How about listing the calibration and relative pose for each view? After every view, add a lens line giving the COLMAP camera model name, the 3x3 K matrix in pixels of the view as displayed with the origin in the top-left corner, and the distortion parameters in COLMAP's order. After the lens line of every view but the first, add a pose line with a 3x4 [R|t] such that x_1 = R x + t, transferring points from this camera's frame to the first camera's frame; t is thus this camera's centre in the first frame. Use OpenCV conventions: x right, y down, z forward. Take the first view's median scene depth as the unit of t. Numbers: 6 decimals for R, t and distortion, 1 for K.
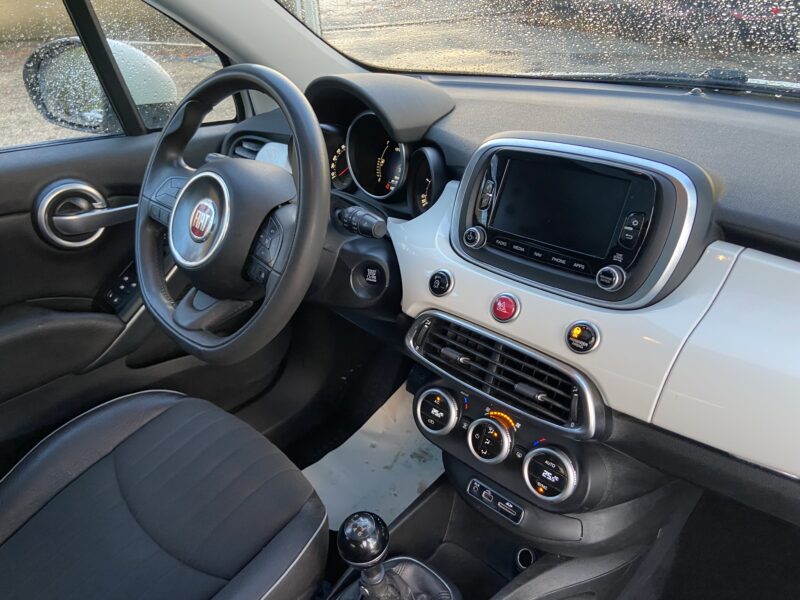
lens RADIAL K [[611.8, 0, 399.3], [0, 611.8, 309.3], [0, 0, 1]] dist [0.100424, -0.121649]
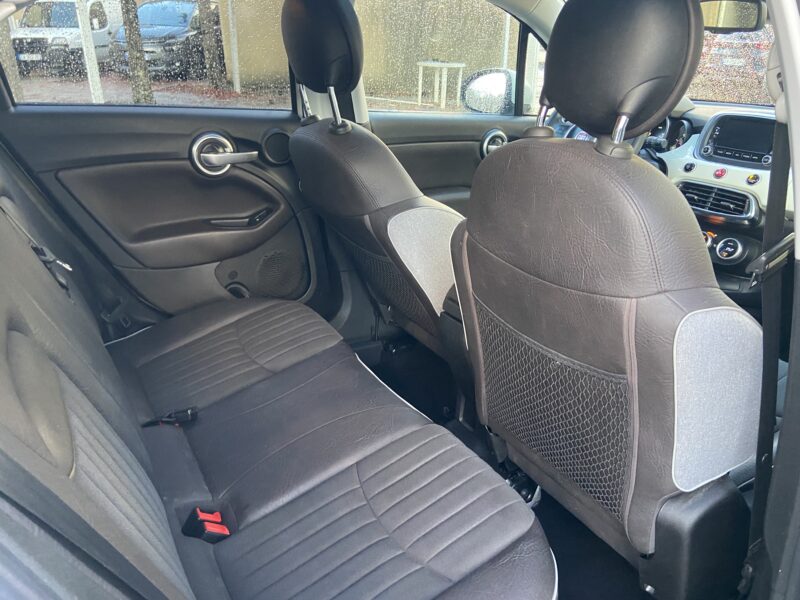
lens RADIAL K [[609.2, 0, 412.0], [0, 609.2, 309.8], [0, 0, 1]] dist [0.105600, -0.114742]
pose [[0.967347, 0.145935, -0.207224, -0.342908], [-0.165158, 0.983128, -0.078622, 0.755389], [0.192254, 0.110280, 0.975129, -1.294985]]
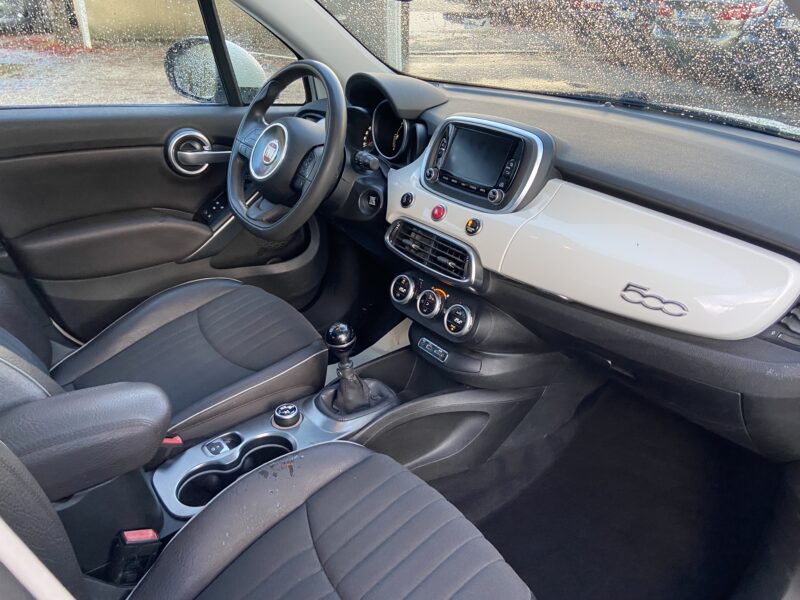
lens RADIAL K [[609.2, 0, 412.0], [0, 609.2, 309.8], [0, 0, 1]] dist [0.105600, -0.114742]
pose [[0.990417, 0.110850, -0.082383, 0.216957], [-0.113629, 0.993075, -0.029831, 0.259503], [0.078505, 0.038906, 0.996154, -0.539337]]
